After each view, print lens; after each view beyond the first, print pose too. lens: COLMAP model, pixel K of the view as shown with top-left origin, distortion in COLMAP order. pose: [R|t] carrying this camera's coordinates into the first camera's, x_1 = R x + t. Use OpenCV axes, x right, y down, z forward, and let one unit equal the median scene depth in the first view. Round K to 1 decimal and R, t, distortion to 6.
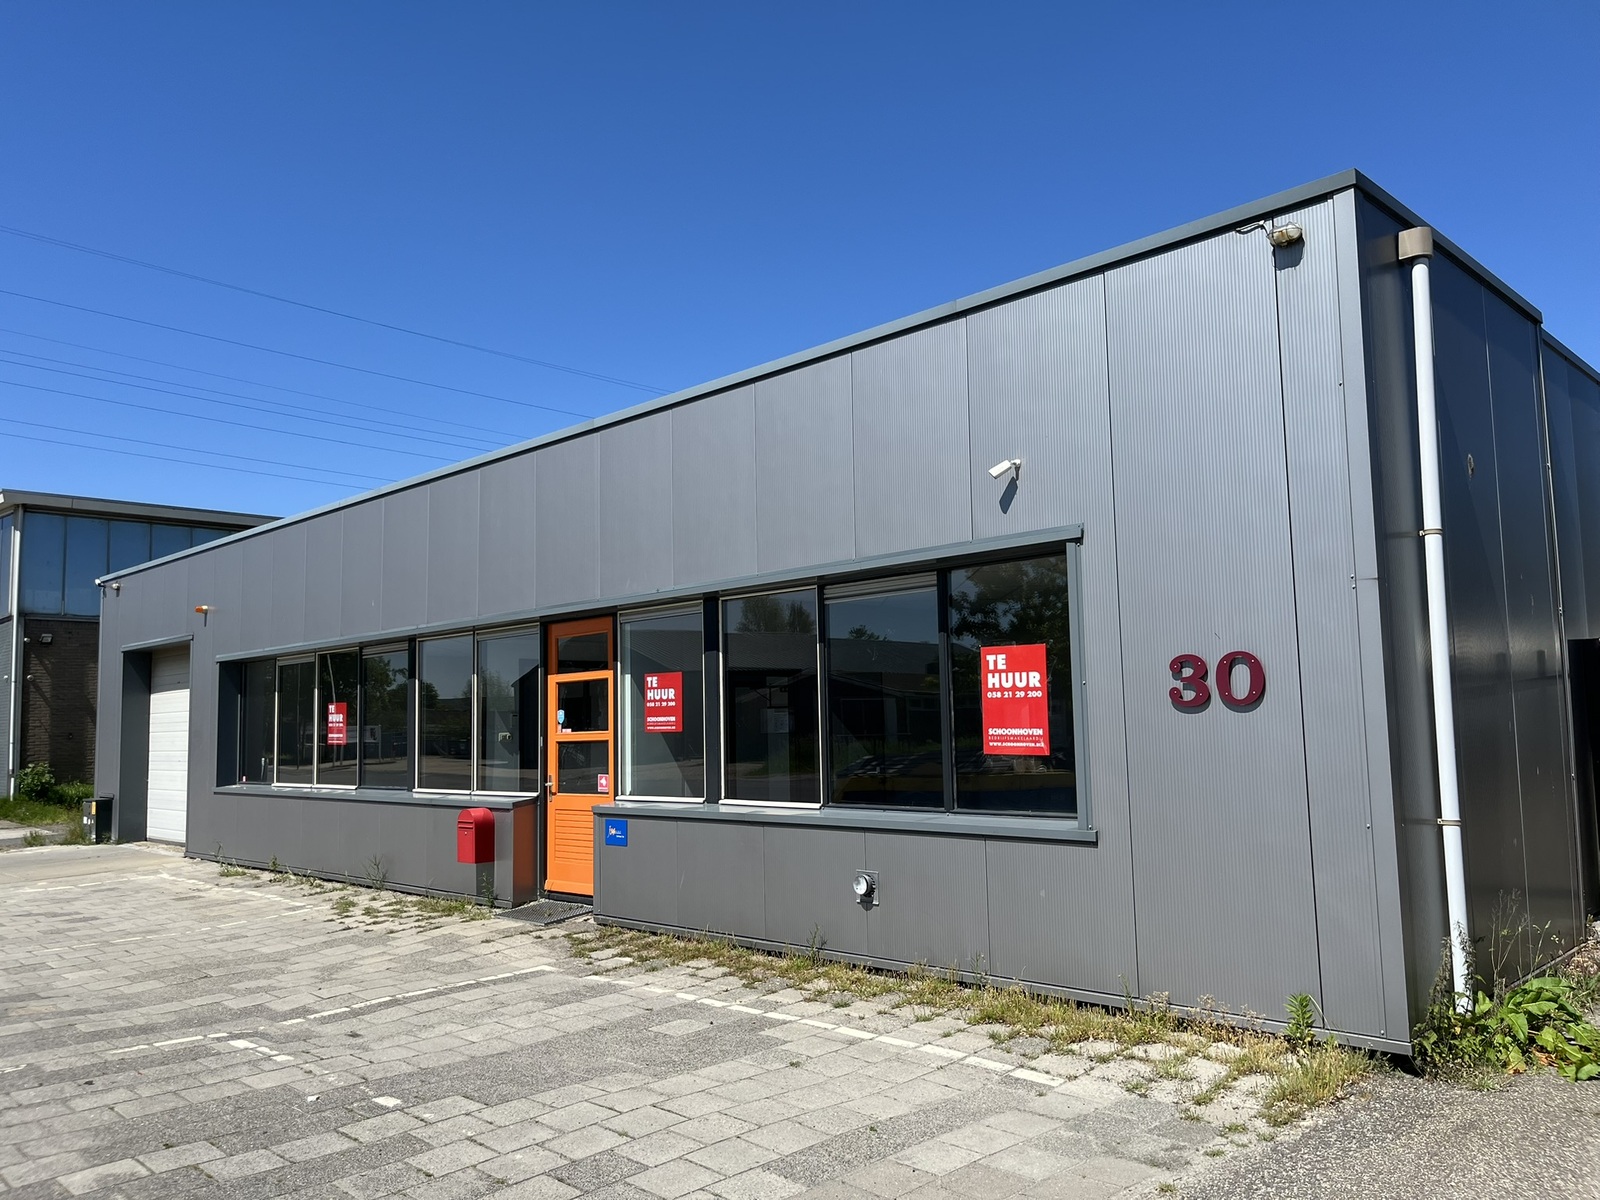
lens RADIAL K [[1203.9, 0, 811.8], [0, 1203.9, 610.9], [0, 0, 1]] dist [0.069524, -0.099404]
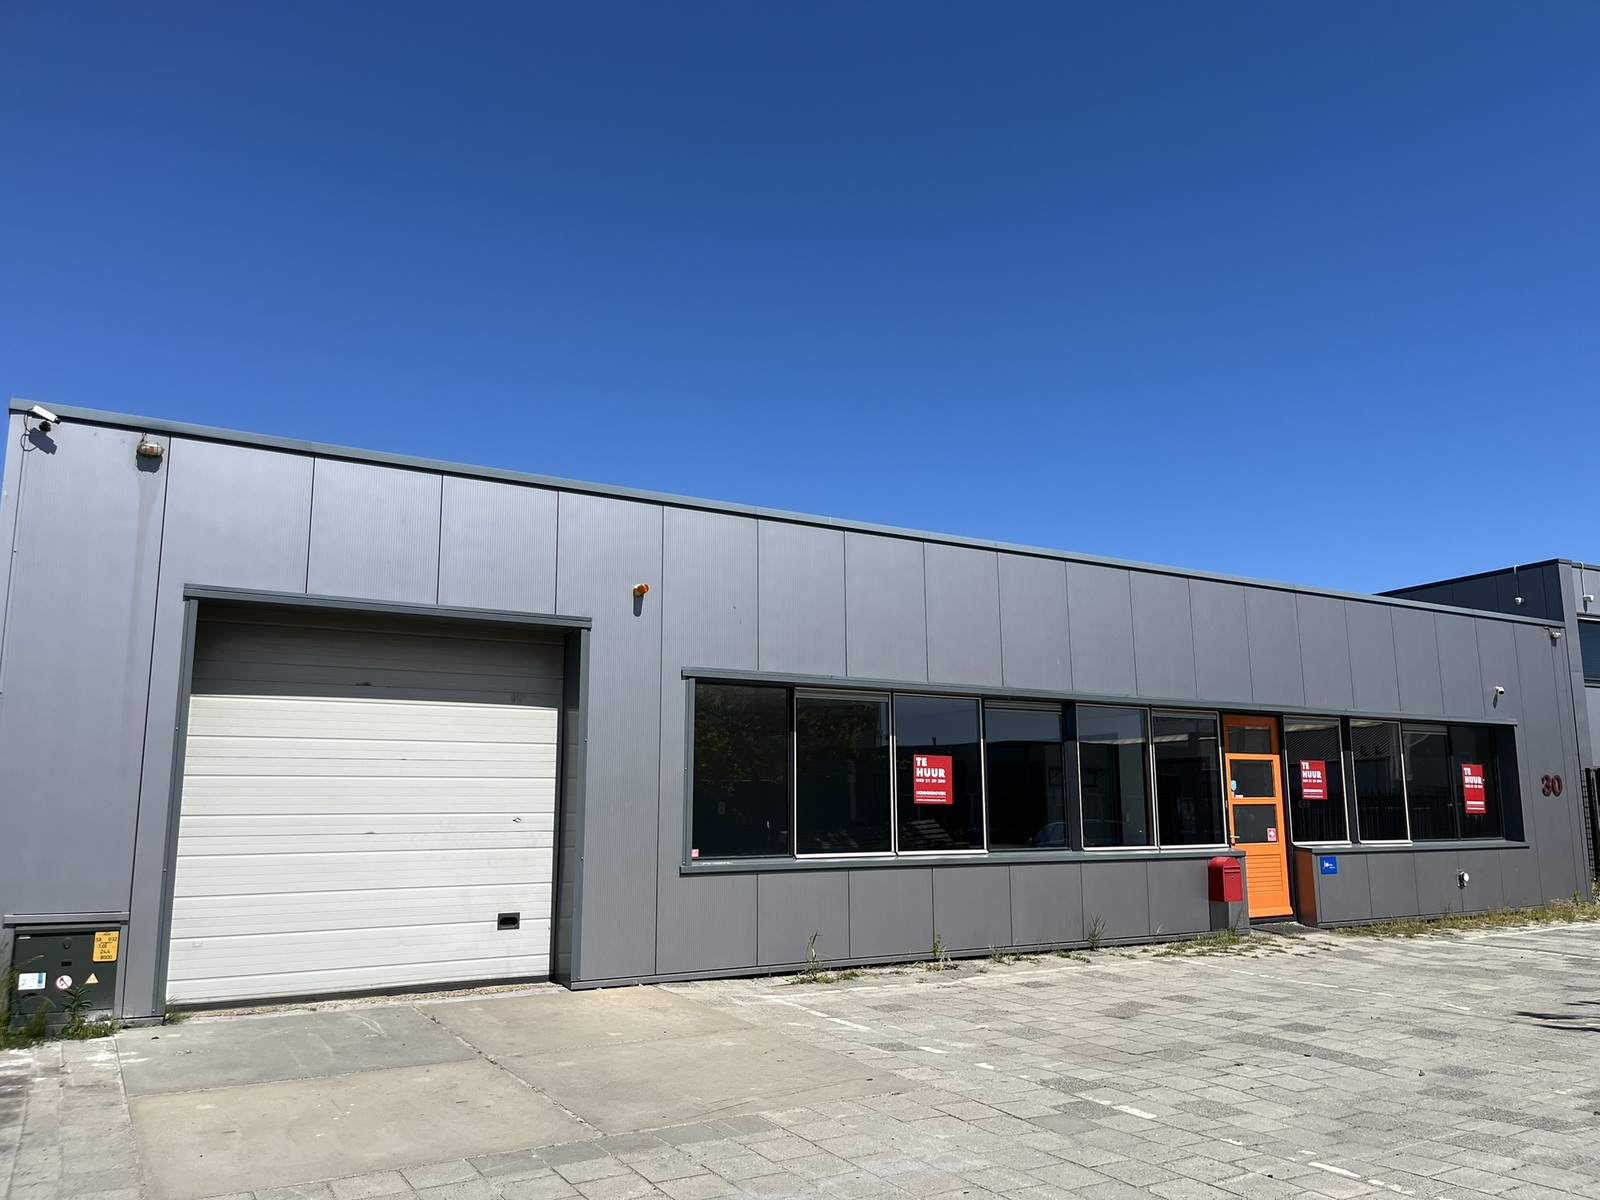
lens RADIAL K [[1203.9, 0, 811.8], [0, 1203.9, 610.9], [0, 0, 1]] dist [0.069524, -0.099404]
pose [[0.244250, 0.196929, 0.949506, -1.772006], [-0.079468, 0.979934, -0.182798, 0.196581], [-0.966451, -0.030807, 0.254998, 1.216299]]
